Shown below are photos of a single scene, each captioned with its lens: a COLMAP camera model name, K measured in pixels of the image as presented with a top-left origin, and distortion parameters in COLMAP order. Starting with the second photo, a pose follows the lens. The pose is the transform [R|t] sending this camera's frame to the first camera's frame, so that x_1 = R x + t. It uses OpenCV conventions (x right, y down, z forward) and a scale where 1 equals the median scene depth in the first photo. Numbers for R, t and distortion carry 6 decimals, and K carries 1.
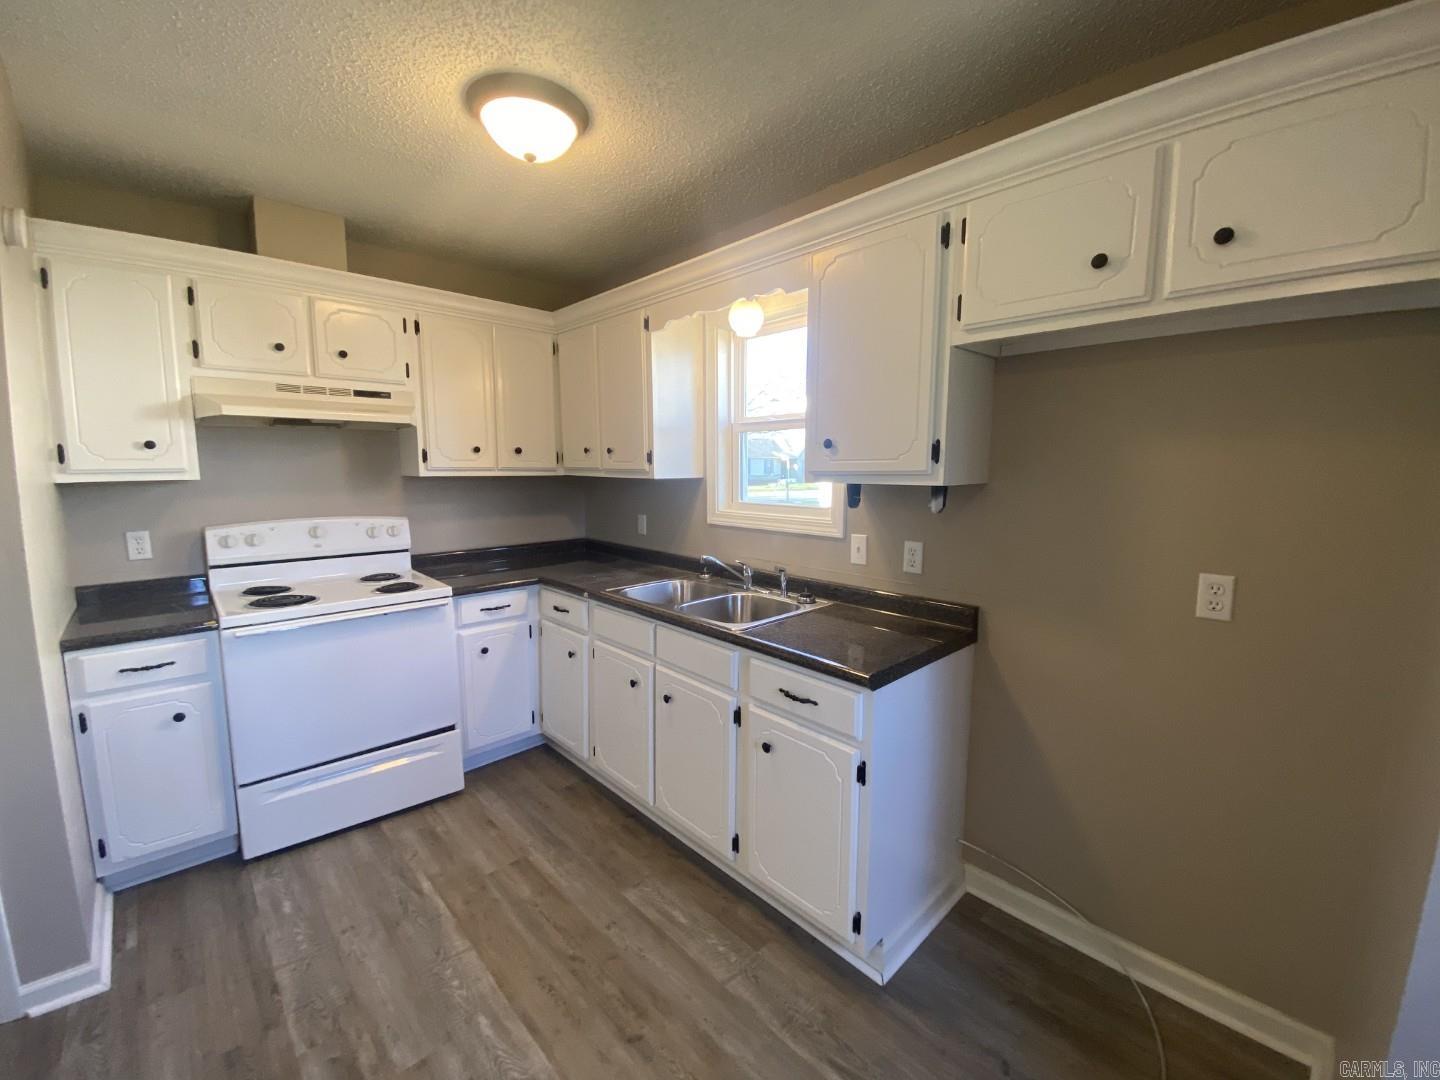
lens RADIAL K [[584.2, 0, 715.3], [0, 584.2, 537.7], [0, 0, 1]] dist [0.040968, -0.034918]
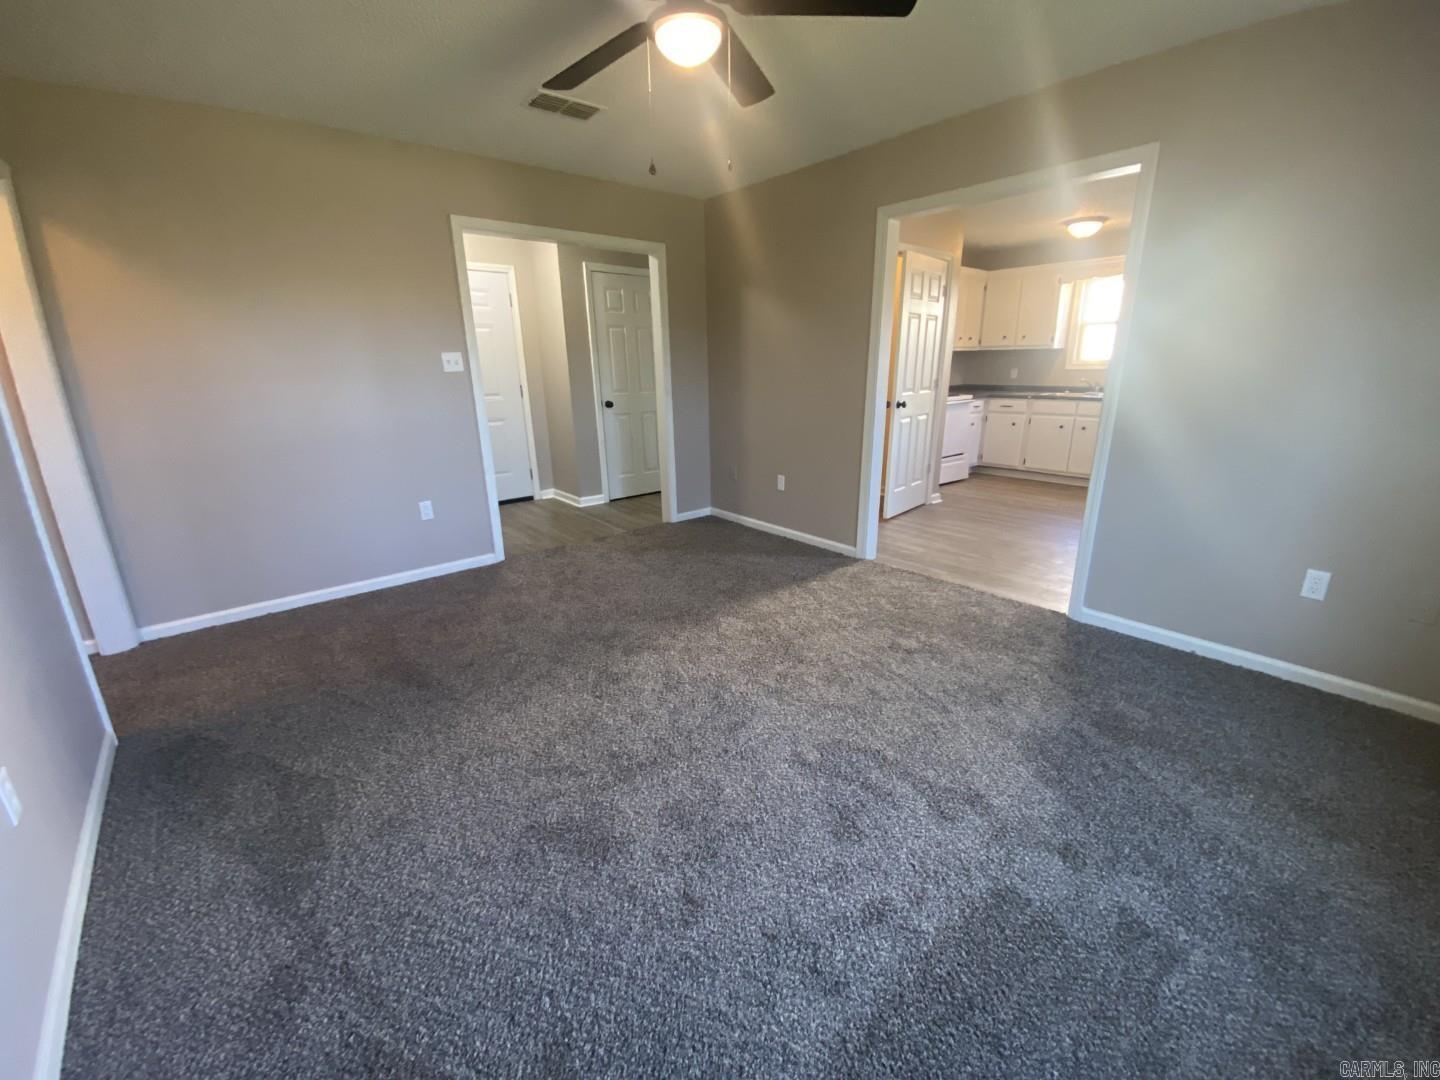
lens RADIAL K [[584.2, 0, 715.3], [0, 584.2, 537.7], [0, 0, 1]] dist [0.040968, -0.034918]
pose [[0.999108, -0.001514, -0.042192, -1.518169], [0.008482, 0.986180, 0.165462, 0.273765], [0.041359, -0.165673, 0.985313, -1.705658]]
